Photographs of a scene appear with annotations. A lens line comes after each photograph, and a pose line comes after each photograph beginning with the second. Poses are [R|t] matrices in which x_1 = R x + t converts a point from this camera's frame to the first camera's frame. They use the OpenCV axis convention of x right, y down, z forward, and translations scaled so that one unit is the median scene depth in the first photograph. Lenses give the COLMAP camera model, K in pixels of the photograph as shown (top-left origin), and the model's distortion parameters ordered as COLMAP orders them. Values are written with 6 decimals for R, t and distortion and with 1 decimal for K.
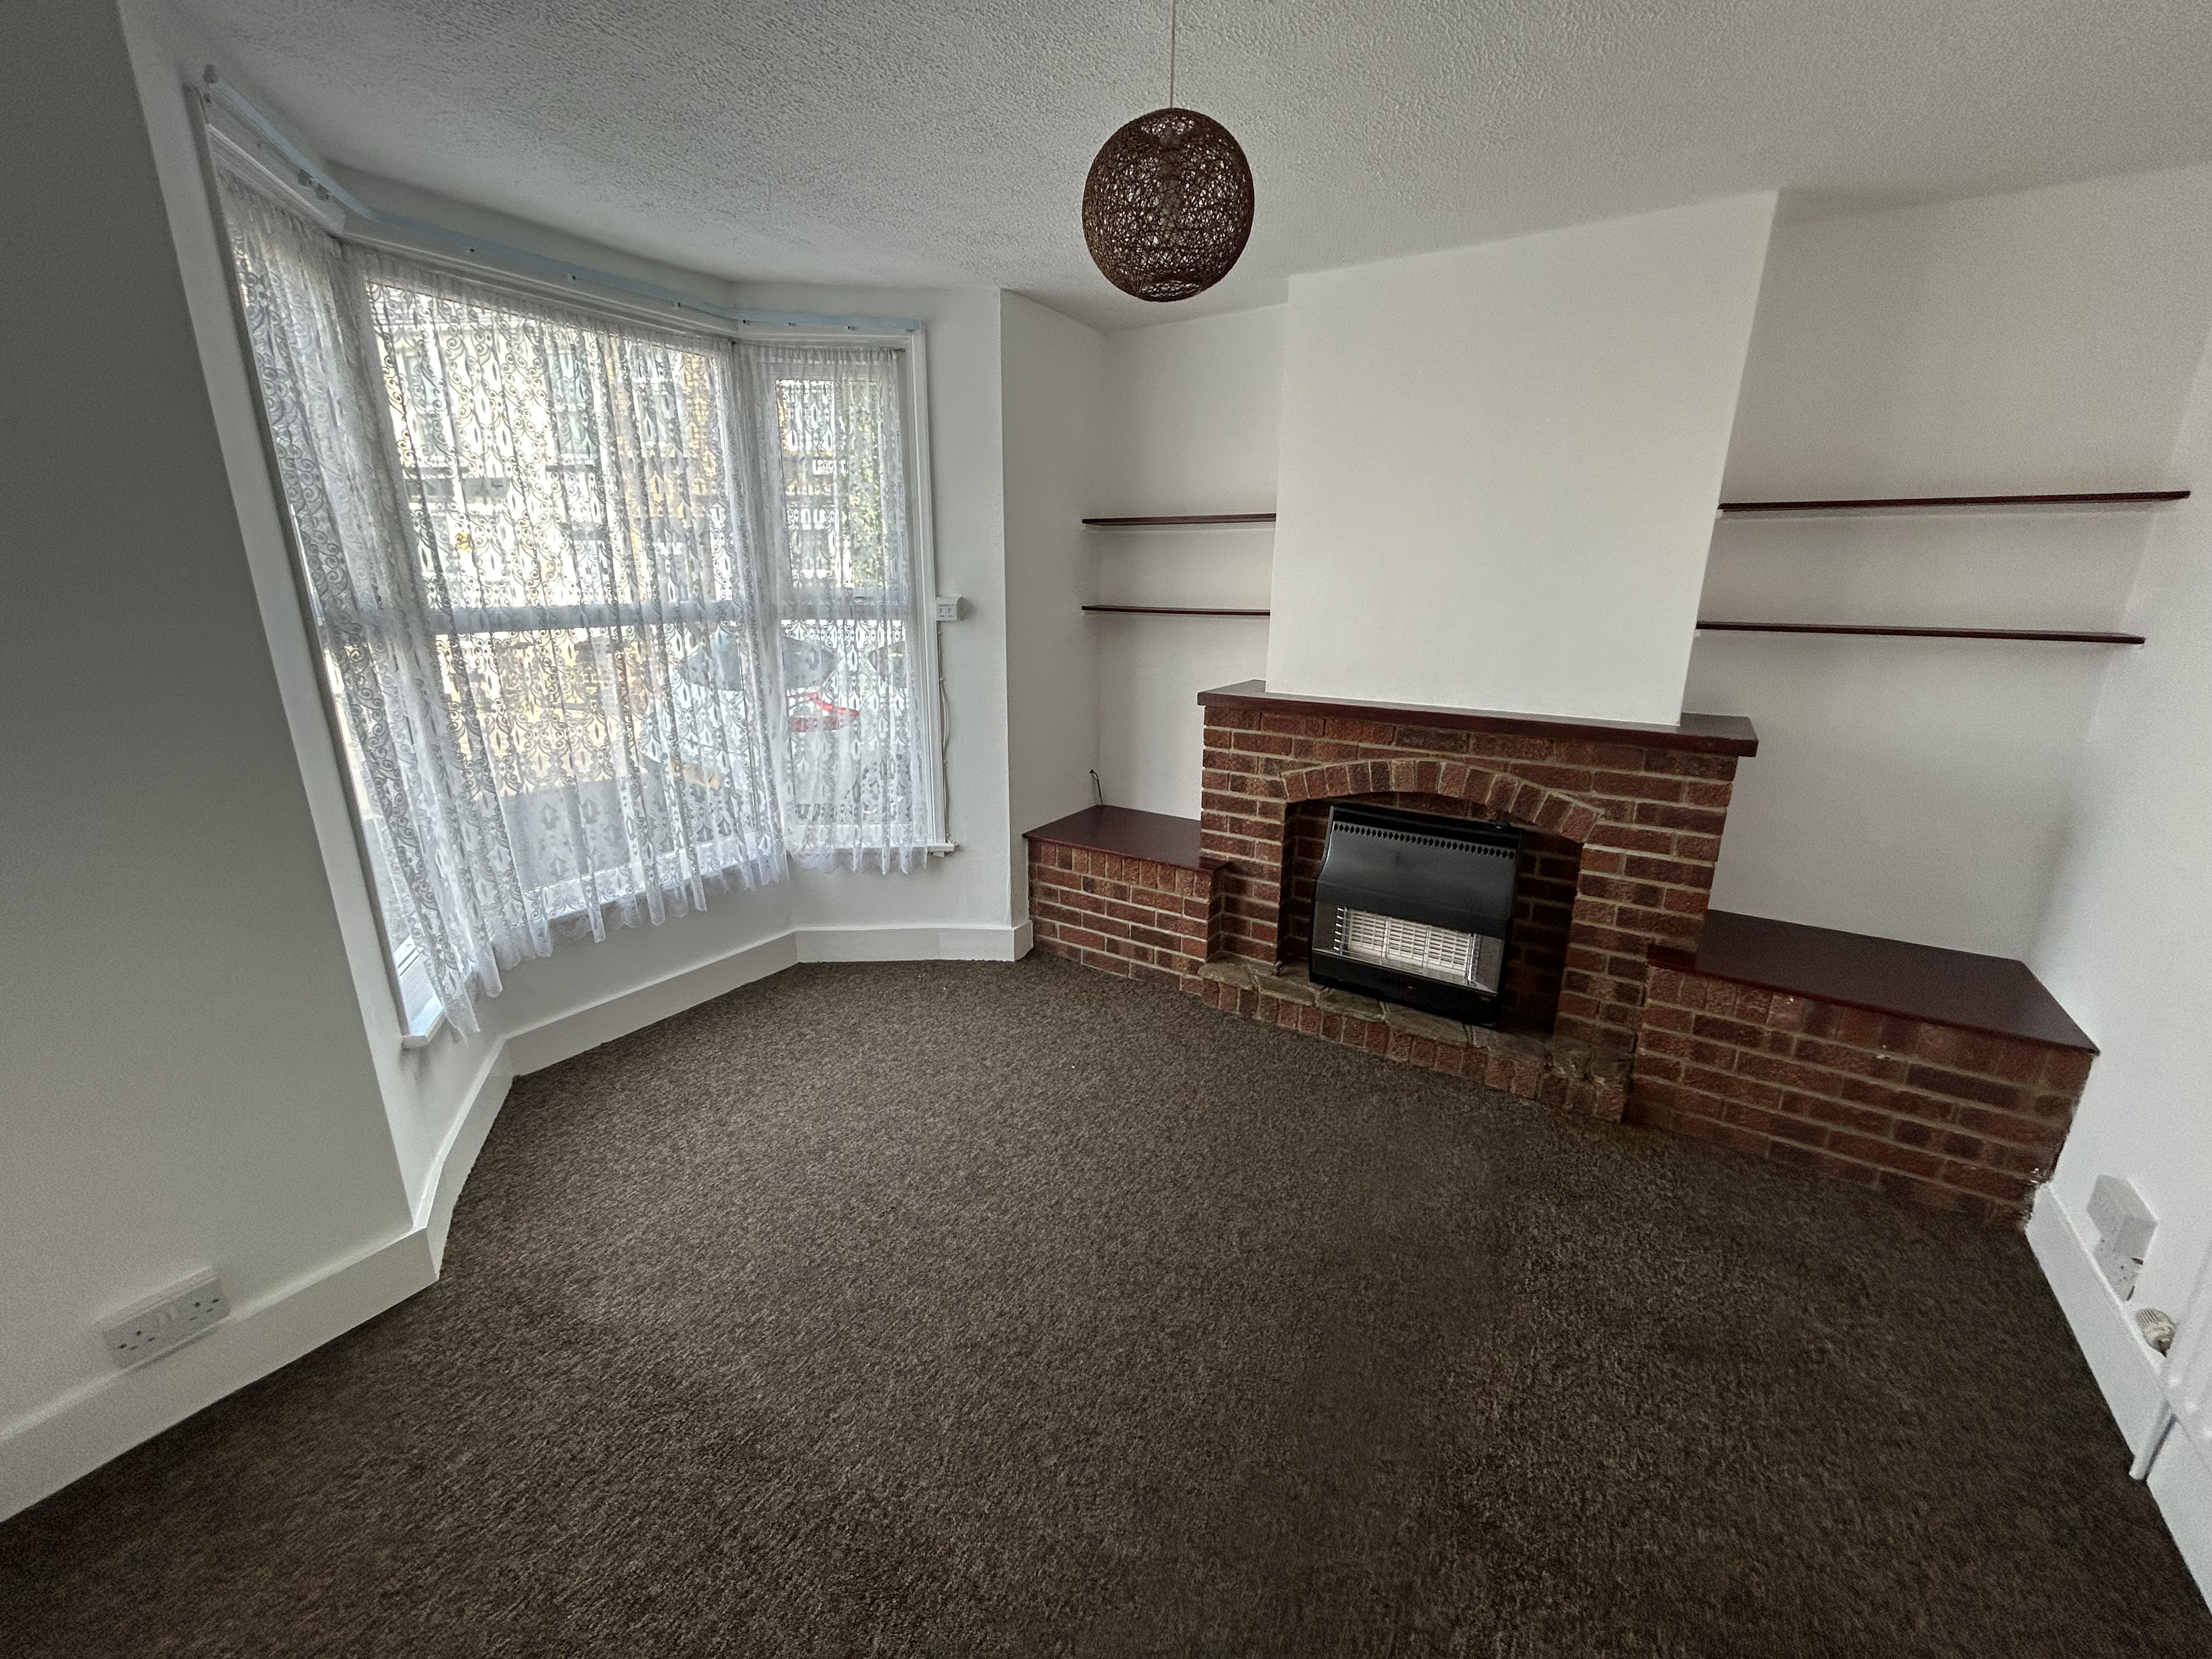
lens RADIAL K [[896.5, 0, 1104.4], [0, 896.5, 832.2], [0, 0, 1]] dist [0.000525, 0.000768]
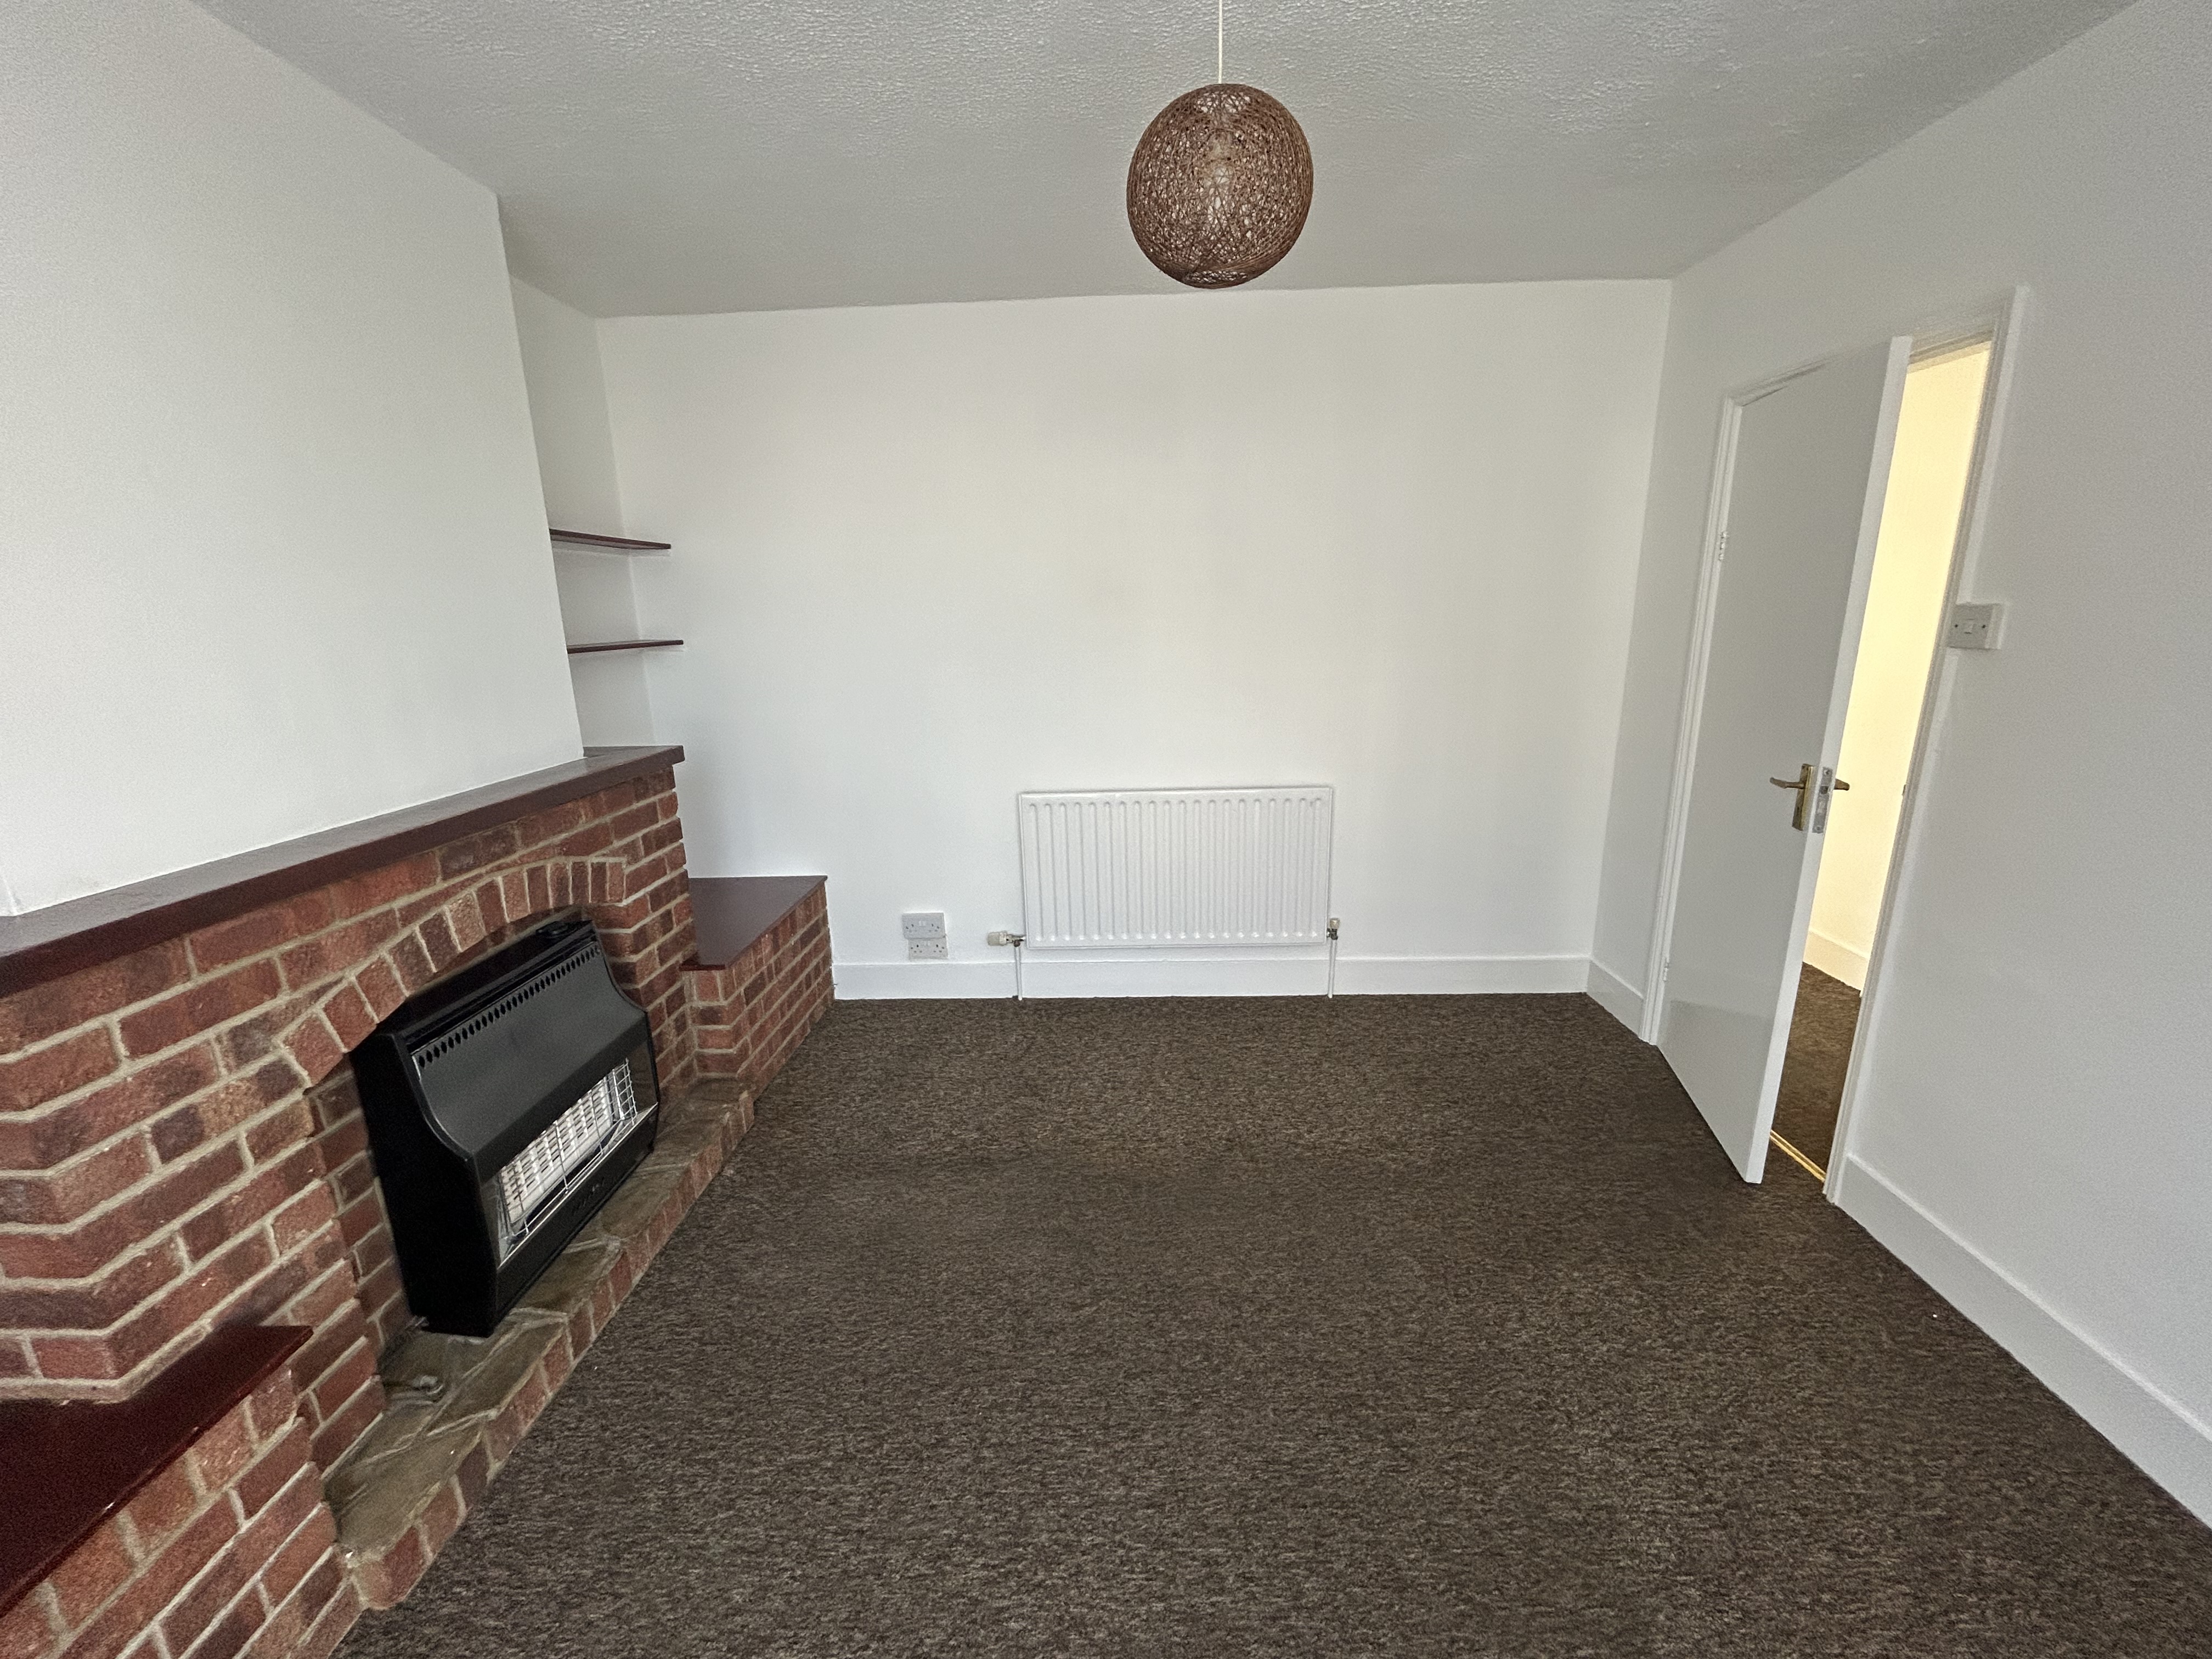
lens RADIAL K [[896.5, 0, 1106.7], [0, 896.5, 827.1], [0, 0, 1]] dist [0.000525, 0.000768]
pose [[-0.517552, -0.203114, 0.831195, -0.418619], [0.253570, 0.891373, 0.375707, -0.257641], [-0.817216, 0.405214, -0.409828, 0.931183]]
